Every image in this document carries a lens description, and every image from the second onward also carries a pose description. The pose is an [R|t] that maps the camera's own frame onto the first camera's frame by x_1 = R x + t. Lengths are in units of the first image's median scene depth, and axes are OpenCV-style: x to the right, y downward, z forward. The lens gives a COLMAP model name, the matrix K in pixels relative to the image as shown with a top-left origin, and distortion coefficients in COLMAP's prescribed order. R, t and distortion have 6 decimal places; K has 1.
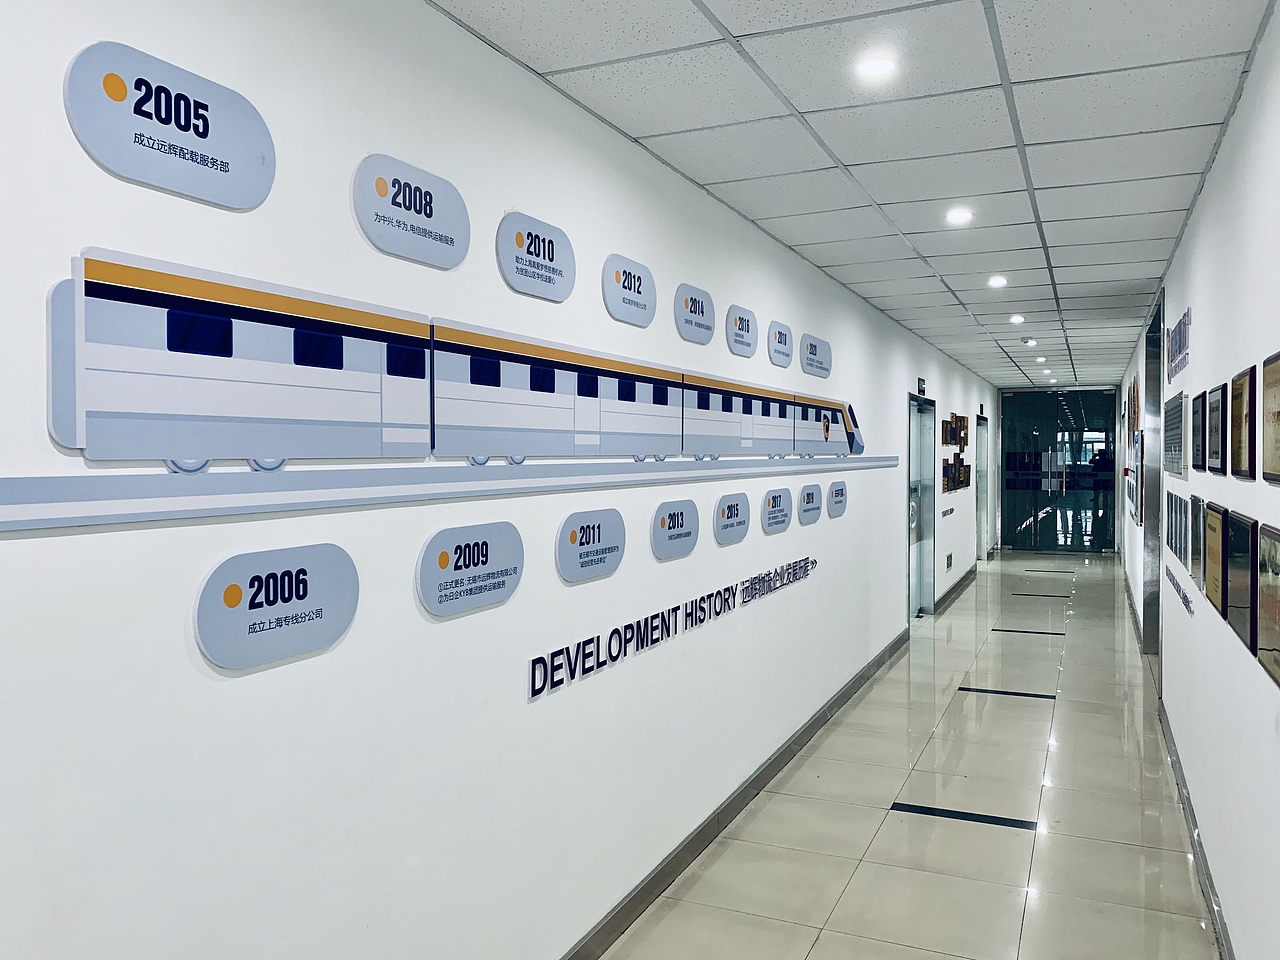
lens RADIAL K [[980.6, 0, 639.4], [0, 980.6, 475.8], [0, 0, 1]] dist [-0.012551, -0.003978]
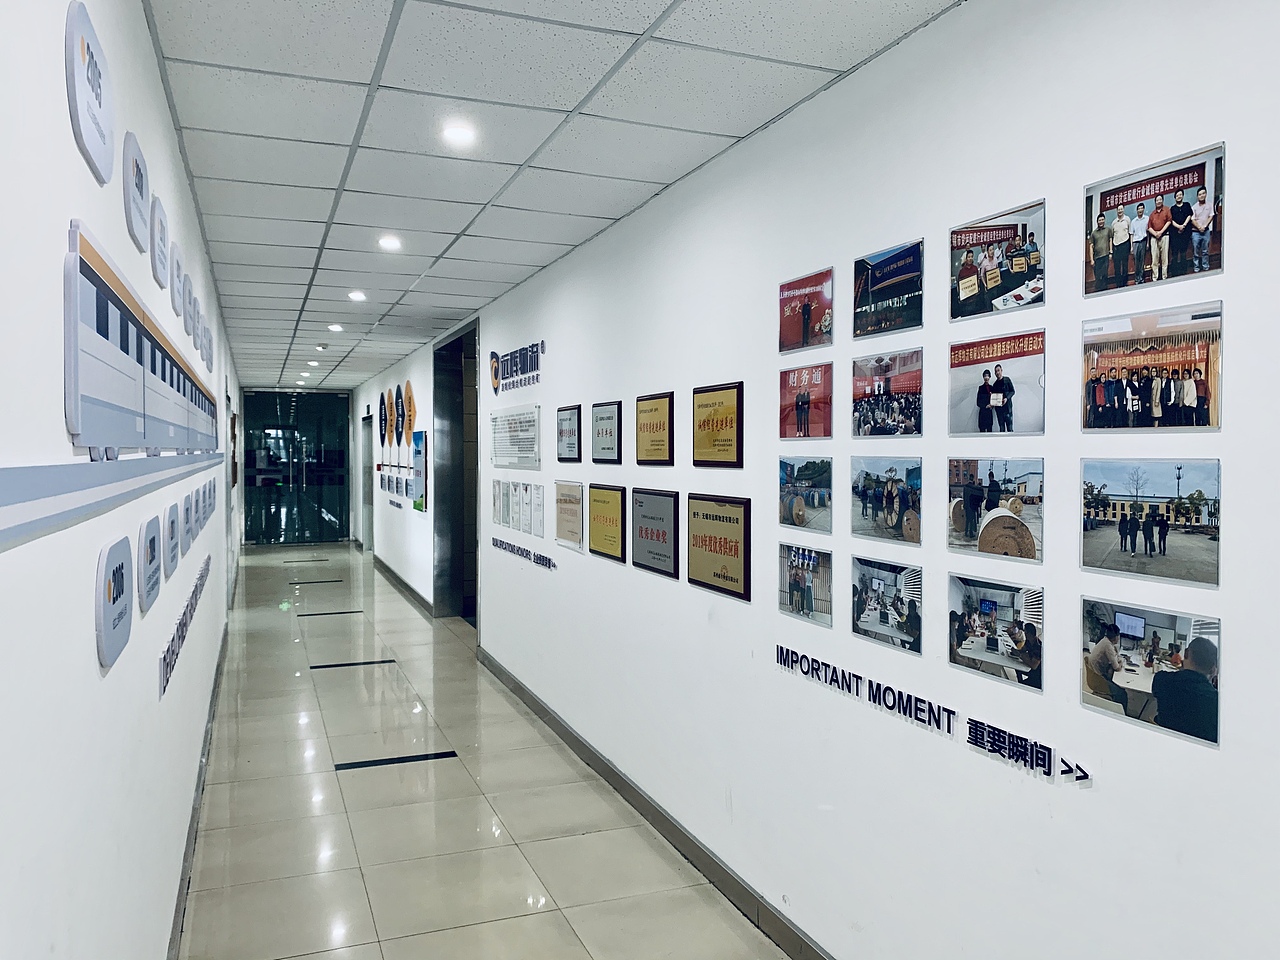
lens RADIAL K [[980.6, 0, 638.1], [0, 980.6, 480.5], [0, 0, 1]] dist [-0.012551, -0.003978]
pose [[0.688623, -0.020929, 0.724817, -0.165173], [0.016856, 0.999775, 0.012854, 0.002907], [-0.724923, 0.003366, 0.688821, -0.005766]]
